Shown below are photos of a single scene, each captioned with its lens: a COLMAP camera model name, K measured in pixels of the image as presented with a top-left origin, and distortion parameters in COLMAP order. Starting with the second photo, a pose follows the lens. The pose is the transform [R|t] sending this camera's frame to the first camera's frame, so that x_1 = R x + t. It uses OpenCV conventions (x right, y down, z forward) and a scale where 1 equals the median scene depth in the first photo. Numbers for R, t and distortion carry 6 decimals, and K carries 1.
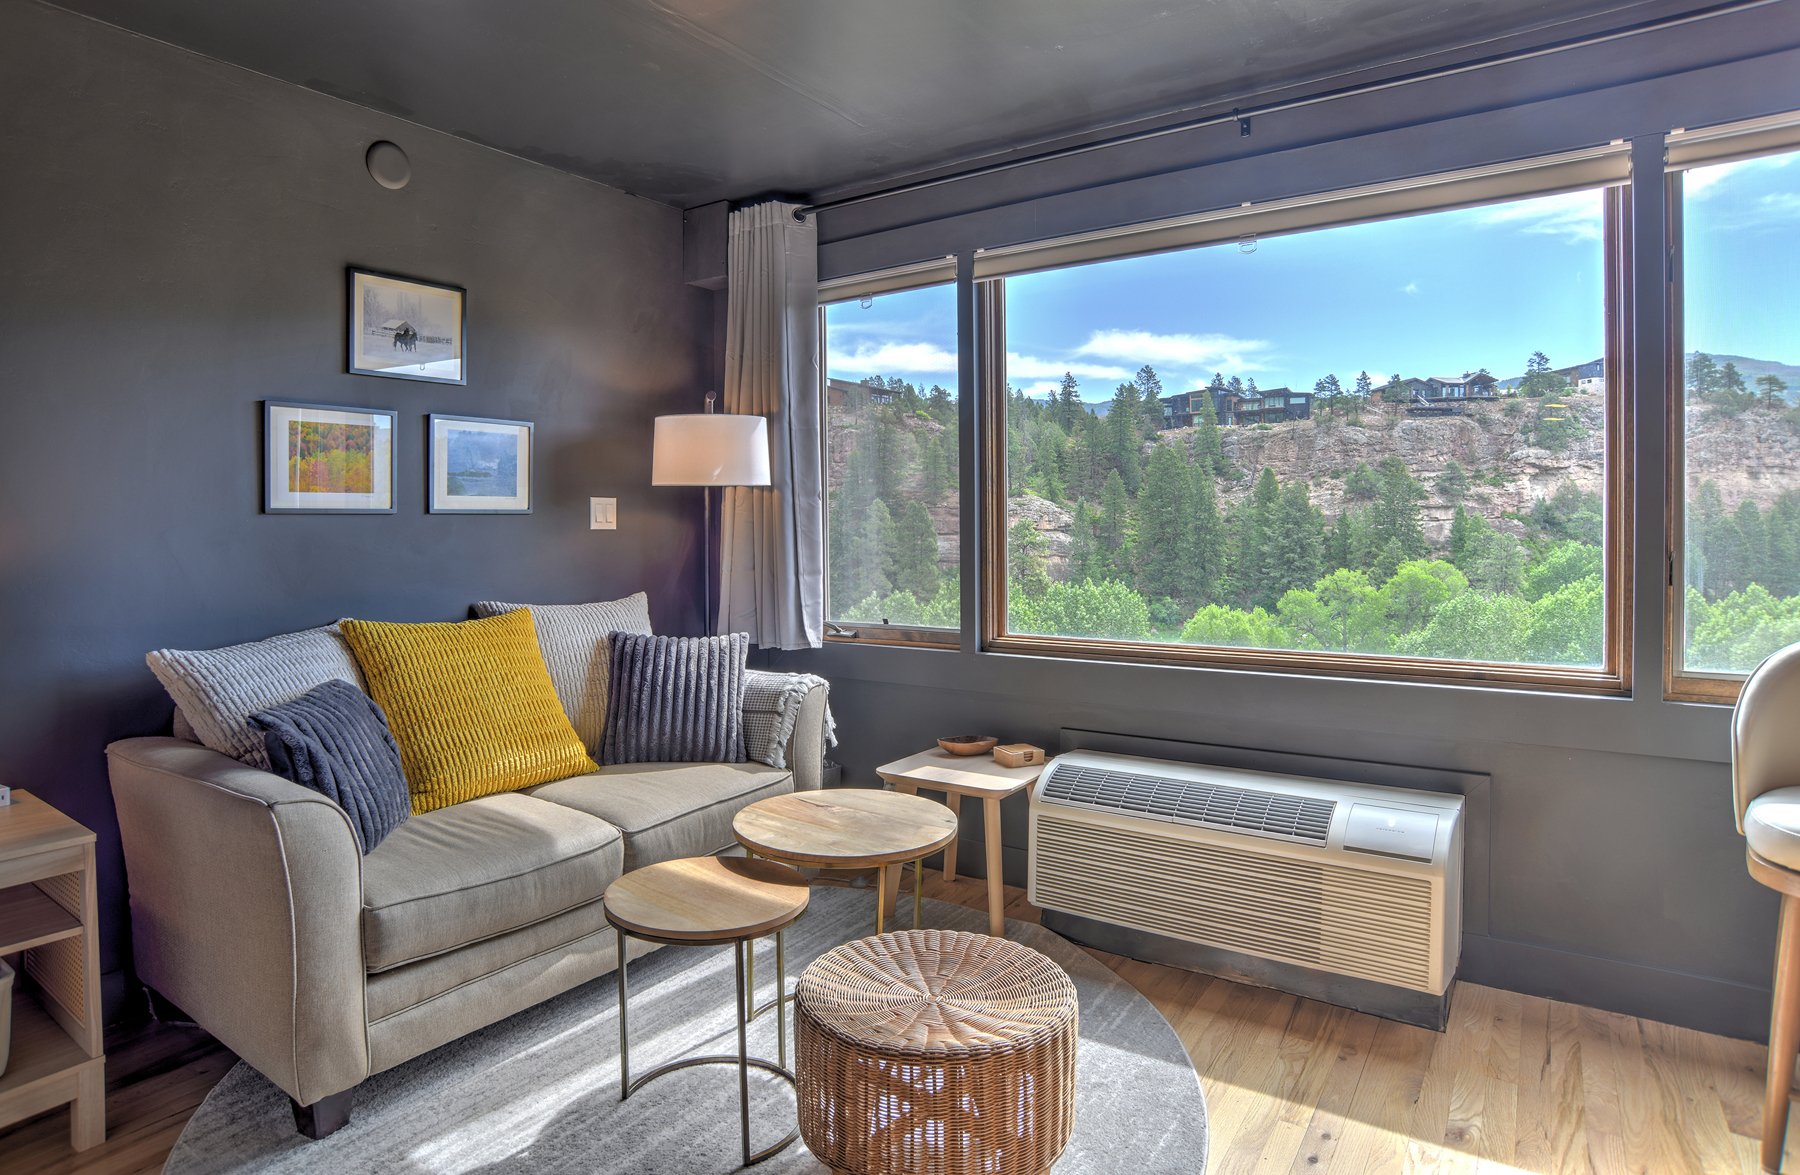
lens RADIAL K [[971.0, 0, 903.2], [0, 971.0, 522.7], [0, 0, 1]] dist [-0.104818, 0.045183]
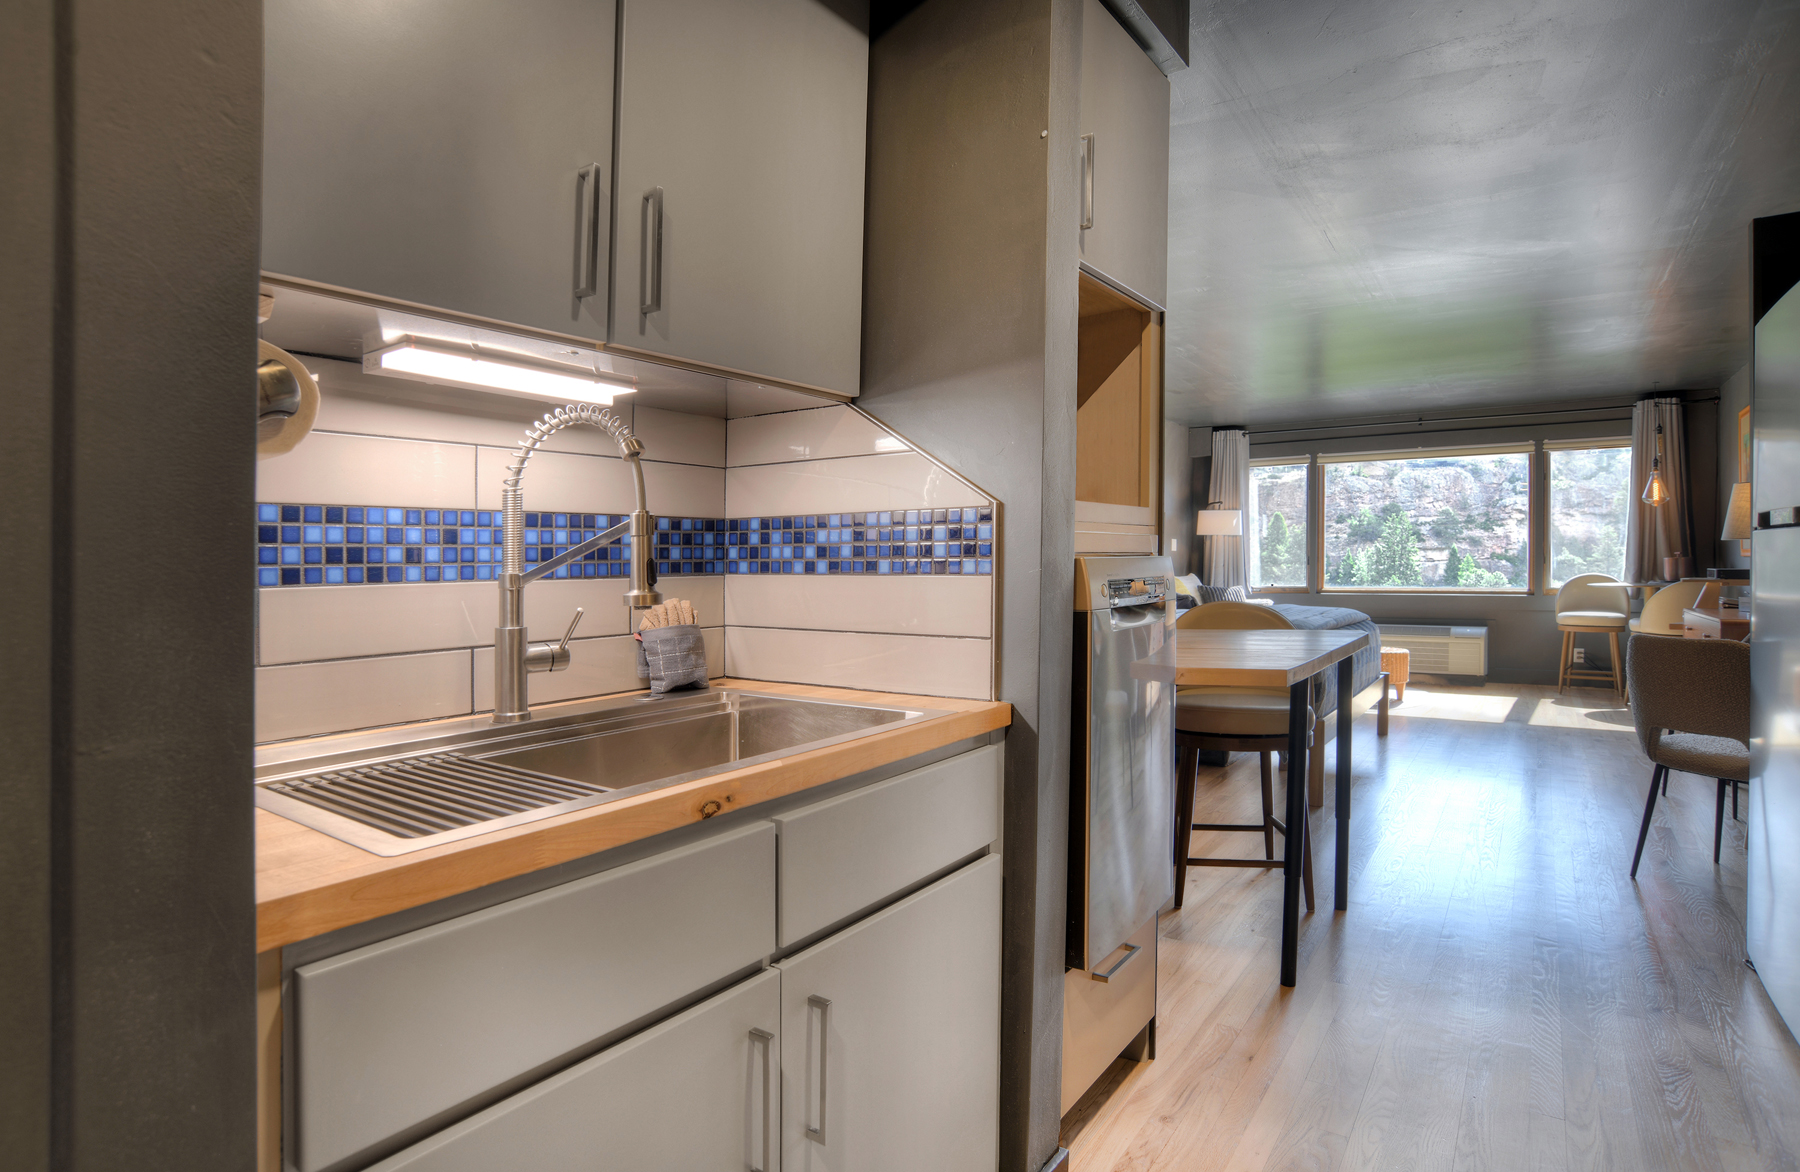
lens RADIAL K [[944.8, 0, 919.4], [0, 944.8, 563.7], [0, 0, 1]] dist [-0.077655, 0.030790]
pose [[0.999905, 0.002915, 0.013498, -0.054872], [-0.002923, 0.999996, 0.000591, 0.002273], [-0.013496, -0.000631, 0.999909, -0.084268]]
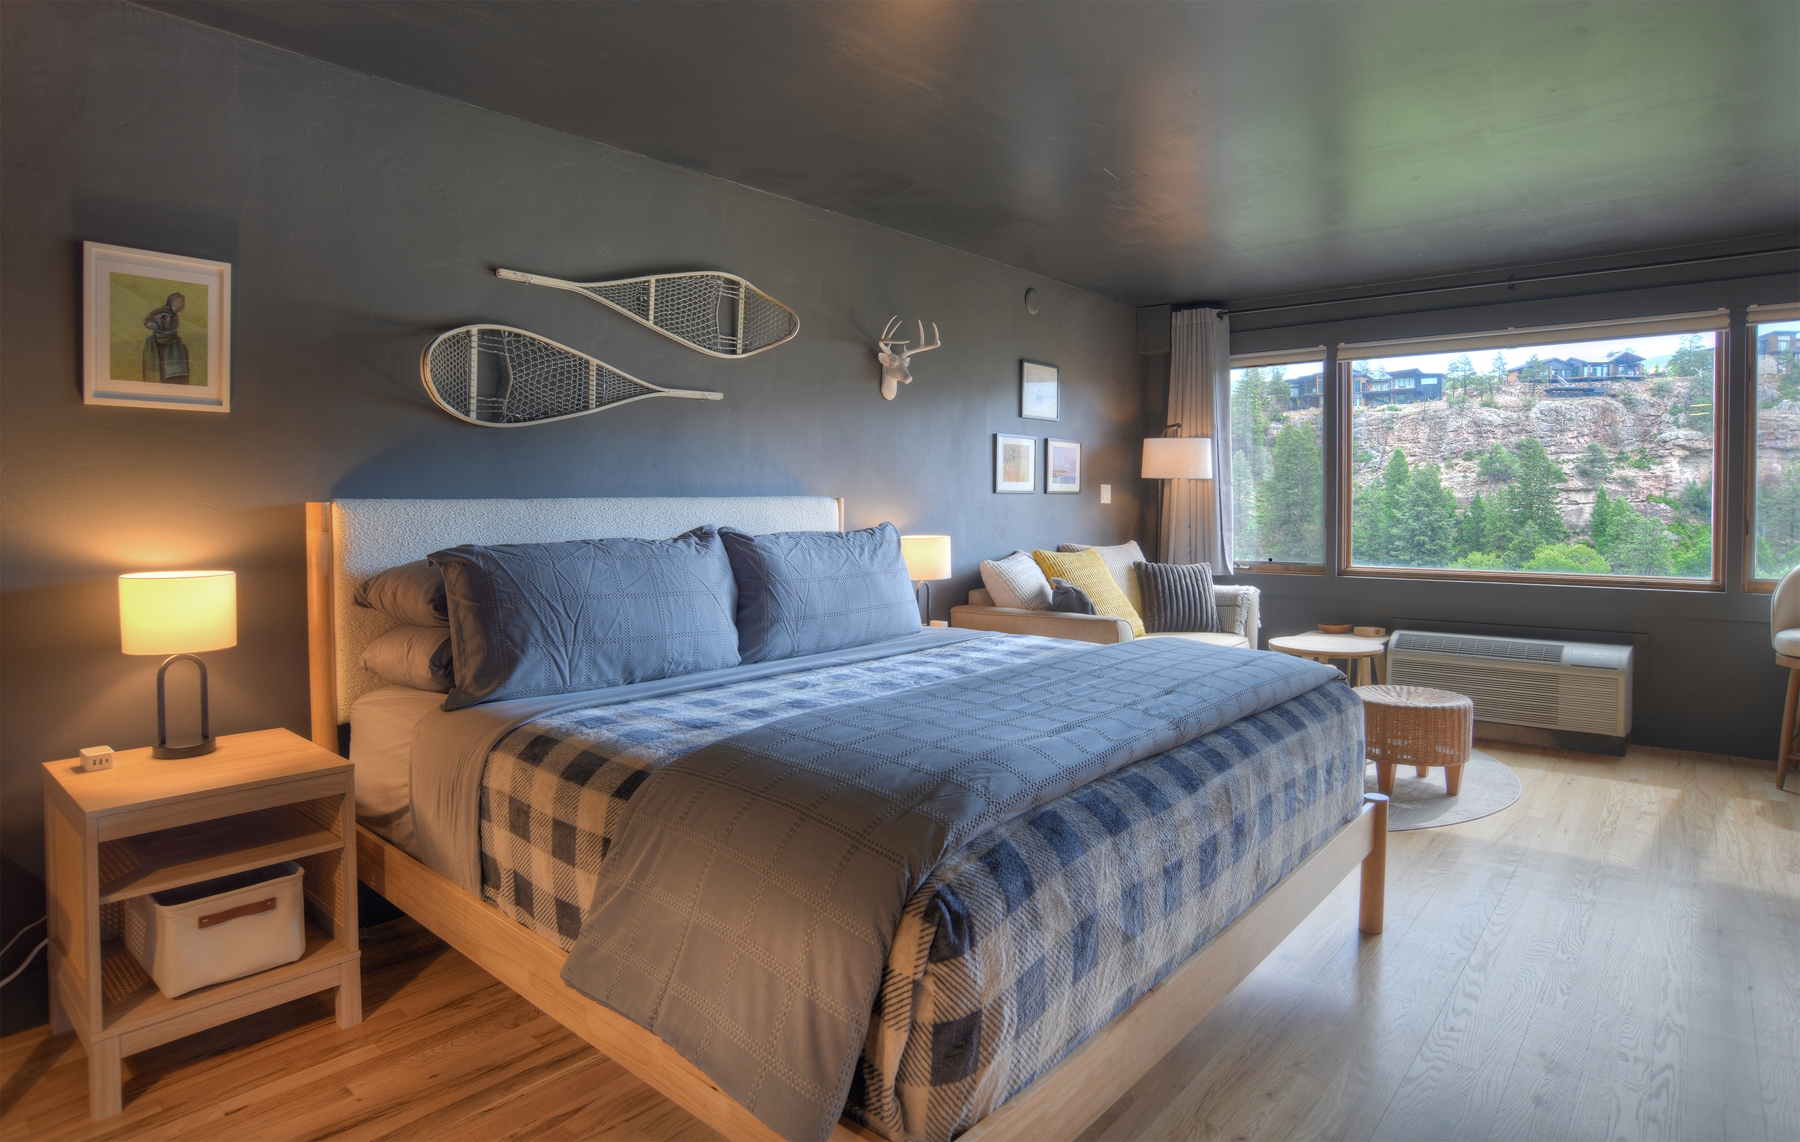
lens RADIAL K [[980.3, 0, 896.5], [0, 980.3, 509.7], [0, 0, 1]] dist [-0.112306, 0.046757]
pose [[0.993788, 0.006863, -0.111075, -0.024824], [-0.006028, 0.999951, 0.007850, 0.000361], [0.111124, -0.007132, 0.993781, -0.037899]]
